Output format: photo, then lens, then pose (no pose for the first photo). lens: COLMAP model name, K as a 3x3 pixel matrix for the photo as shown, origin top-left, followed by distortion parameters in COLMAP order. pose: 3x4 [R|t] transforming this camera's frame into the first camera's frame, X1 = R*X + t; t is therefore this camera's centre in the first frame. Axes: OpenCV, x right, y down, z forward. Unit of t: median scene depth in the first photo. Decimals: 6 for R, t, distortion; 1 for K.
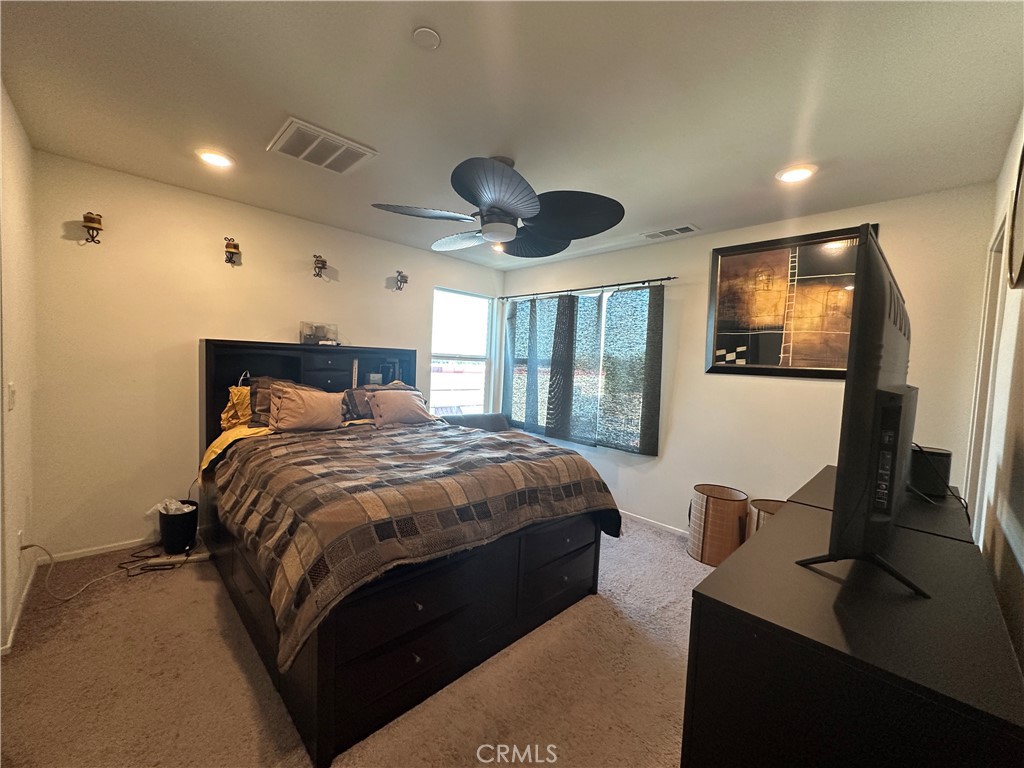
lens RADIAL K [[408.7, 0, 511.2], [0, 408.7, 382.3], [0, 0, 1]] dist [0.000836, 0.000234]
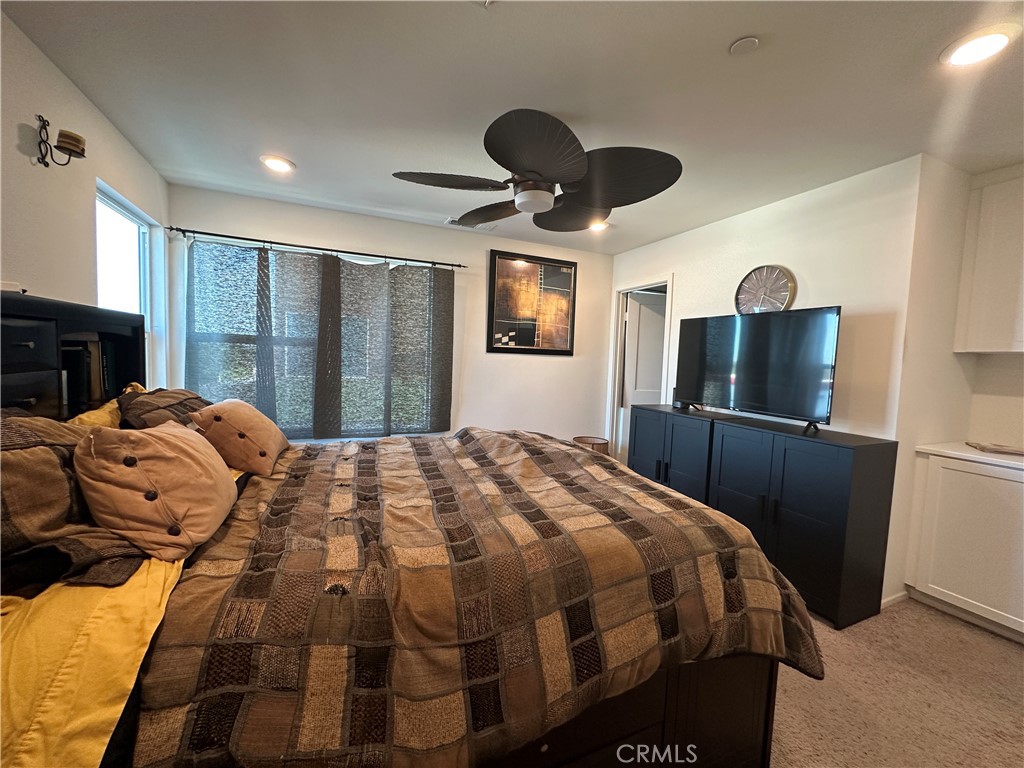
lens RADIAL K [[408.7, 0, 510.0], [0, 408.7, 384.4], [0, 0, 1]] dist [0.000836, 0.000234]
pose [[0.356981, -0.094172, 0.929352, -0.634054], [0.026515, 0.995526, 0.090693, -0.037049], [-0.933735, -0.007734, 0.357881, 0.506680]]
